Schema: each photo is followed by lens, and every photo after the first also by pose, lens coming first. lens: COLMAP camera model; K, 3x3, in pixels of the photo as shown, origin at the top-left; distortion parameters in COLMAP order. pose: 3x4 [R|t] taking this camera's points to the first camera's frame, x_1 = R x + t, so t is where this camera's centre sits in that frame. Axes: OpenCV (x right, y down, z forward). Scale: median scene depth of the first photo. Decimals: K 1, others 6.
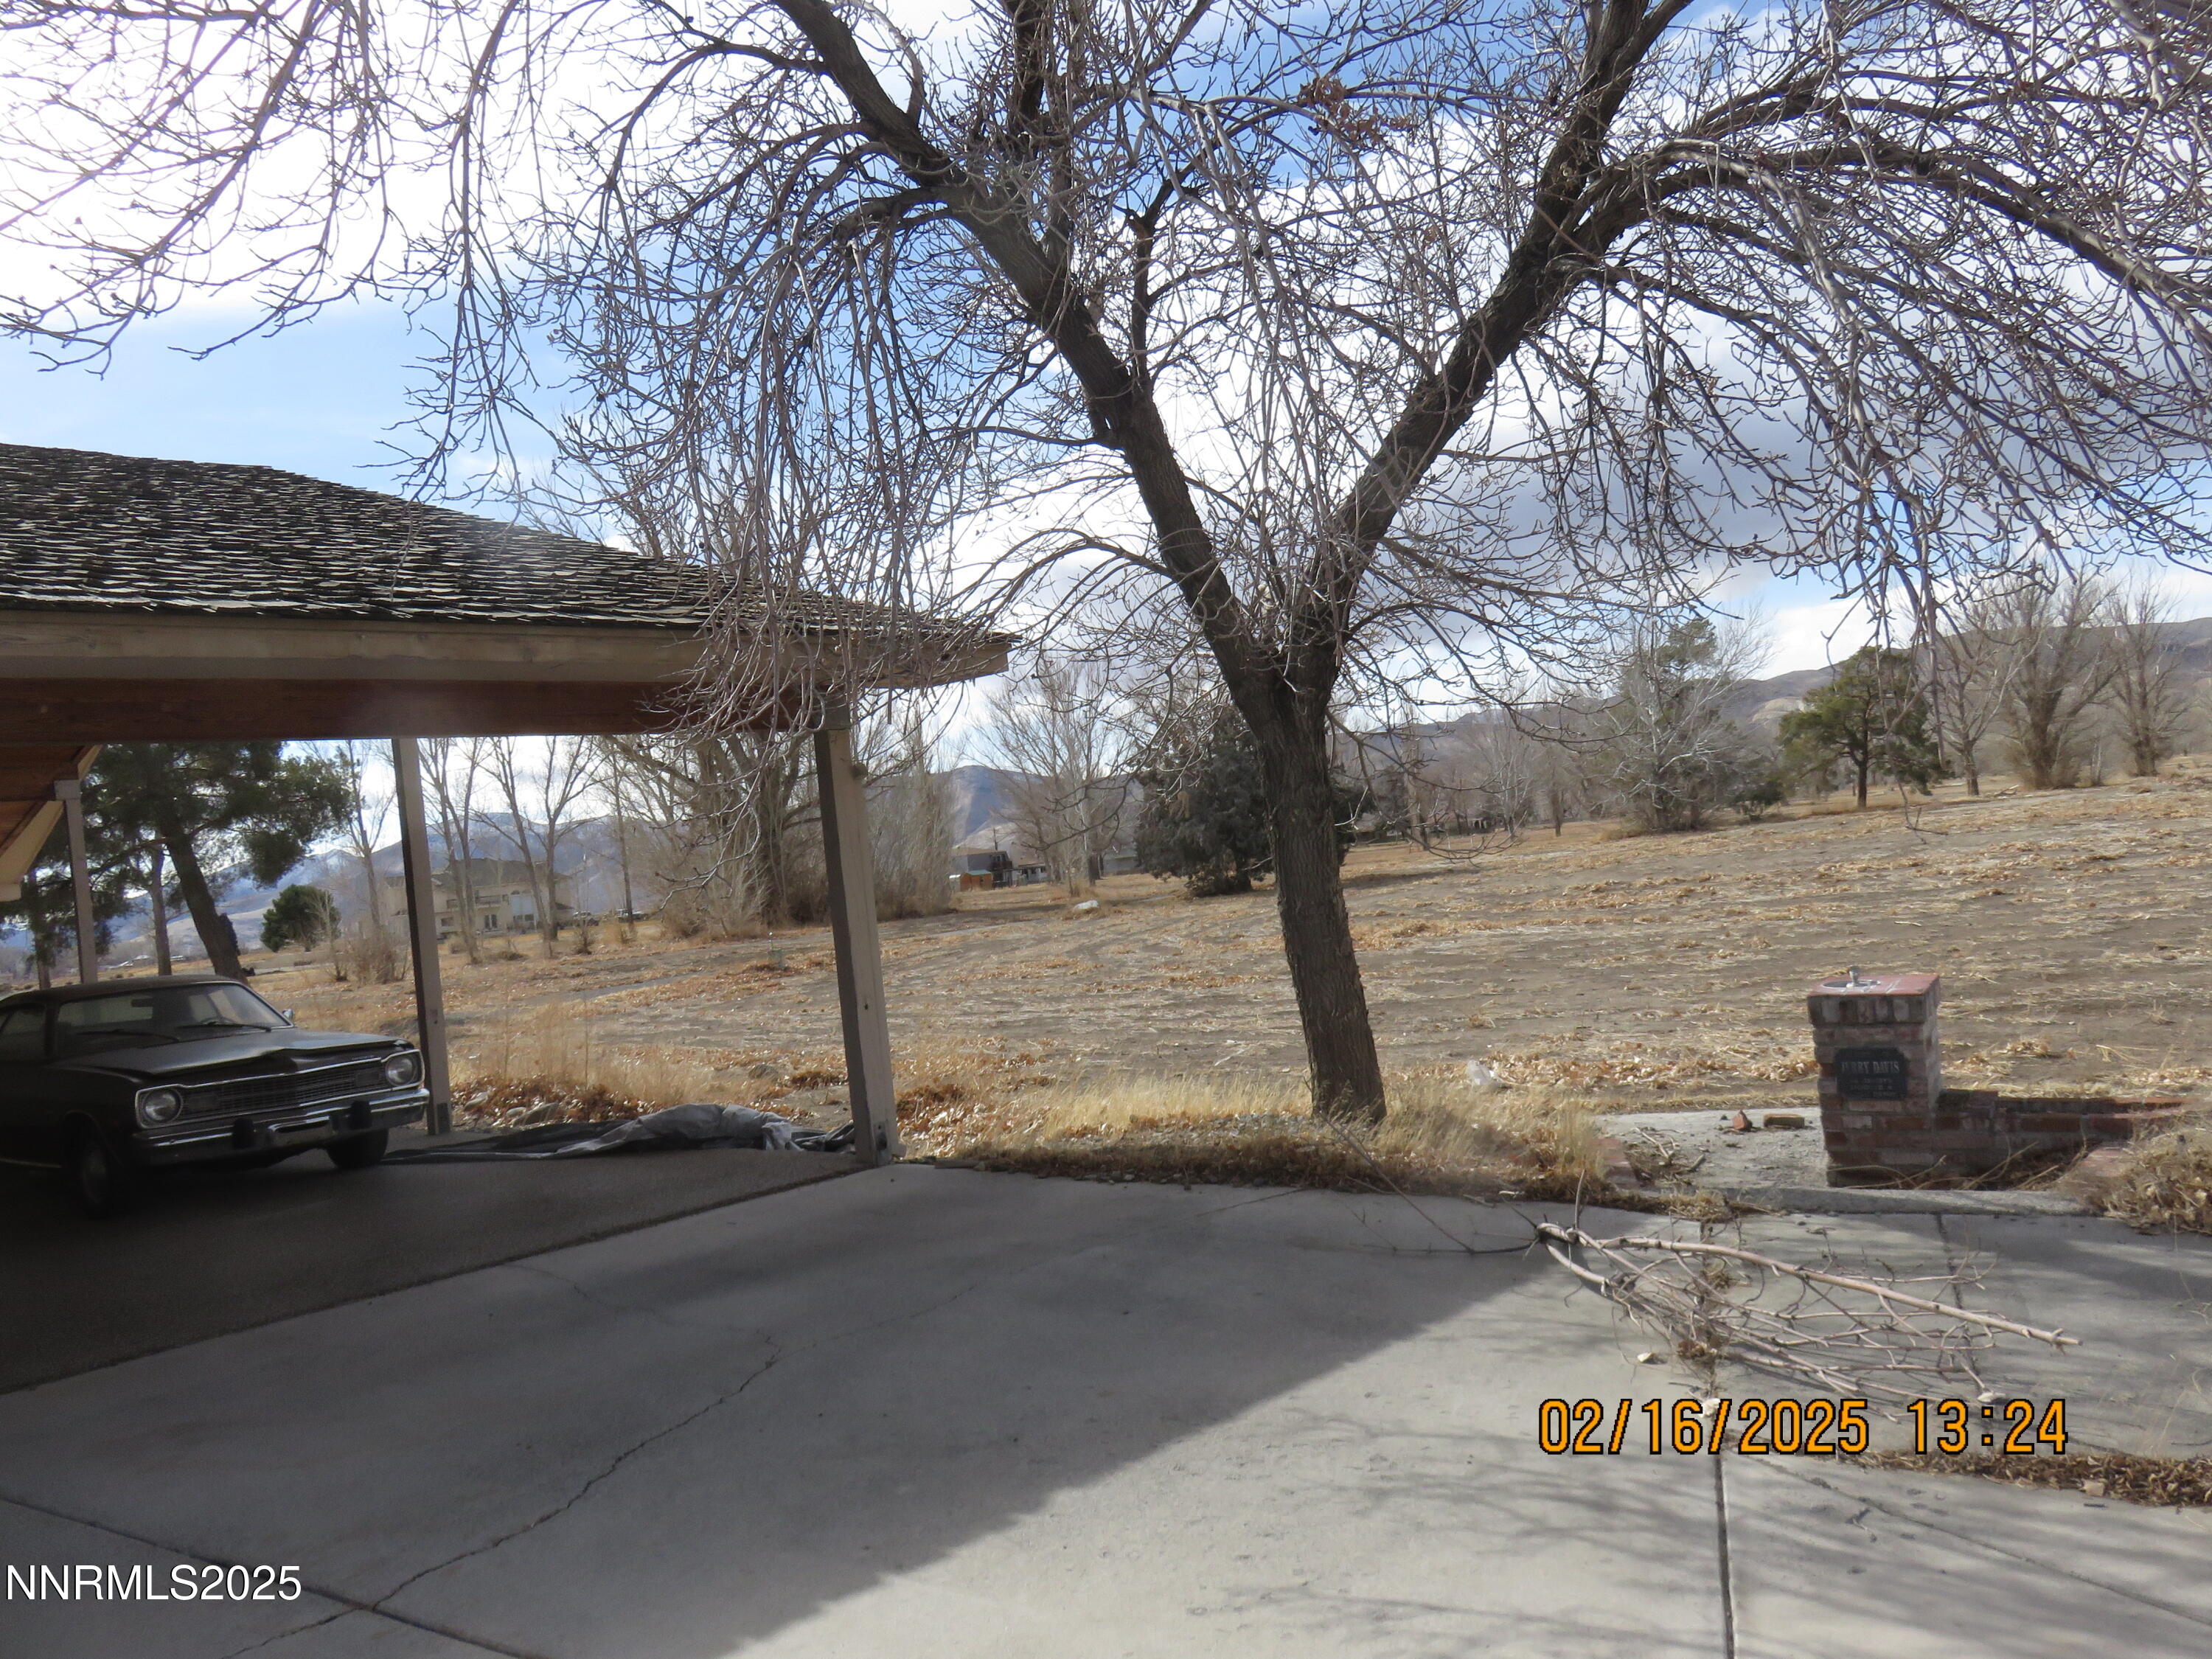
lens RADIAL K [[1677.7, 0, 1106.2], [0, 1677.7, 824.9], [0, 0, 1]] dist [0.001563, -0.004027]
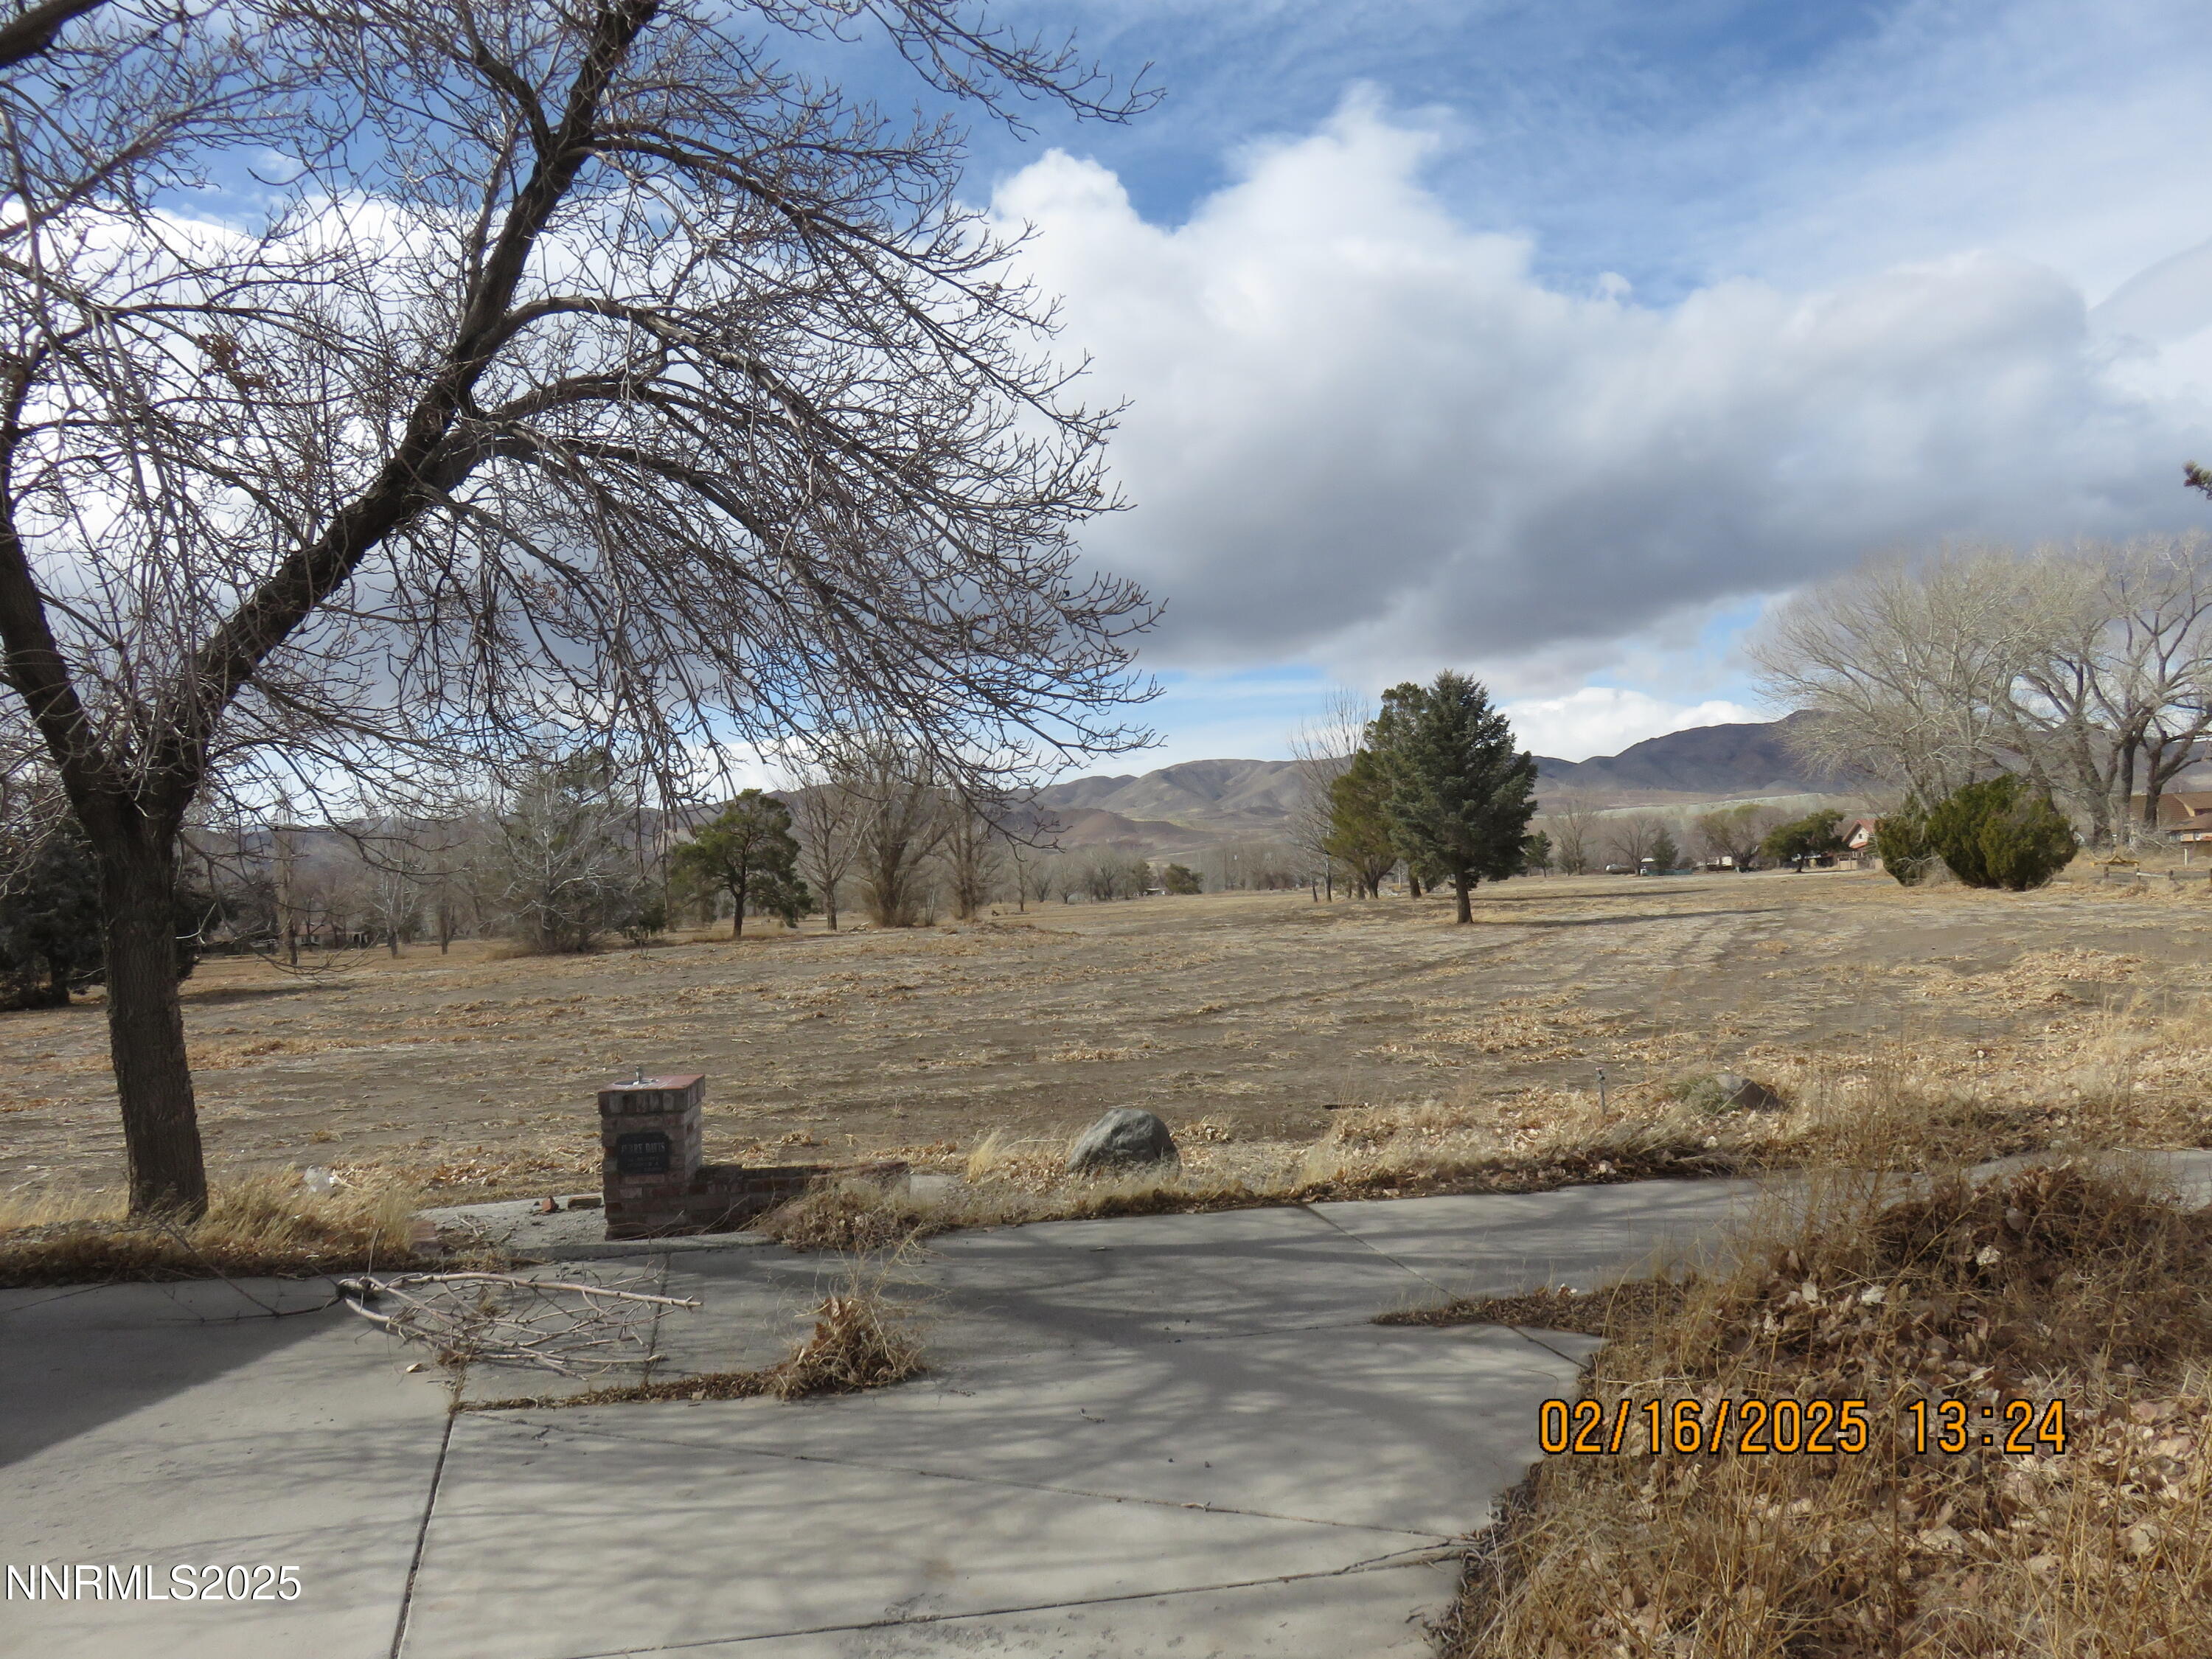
lens RADIAL K [[1677.7, 0, 1118.9], [0, 1677.7, 812.7], [0, 0, 1]] dist [0.001563, -0.004027]
pose [[0.799853, 0.083288, 0.594389, -0.021914], [-0.035906, 0.995191, -0.091132, -0.002859], [-0.599121, 0.051550, 0.798998, -0.187622]]
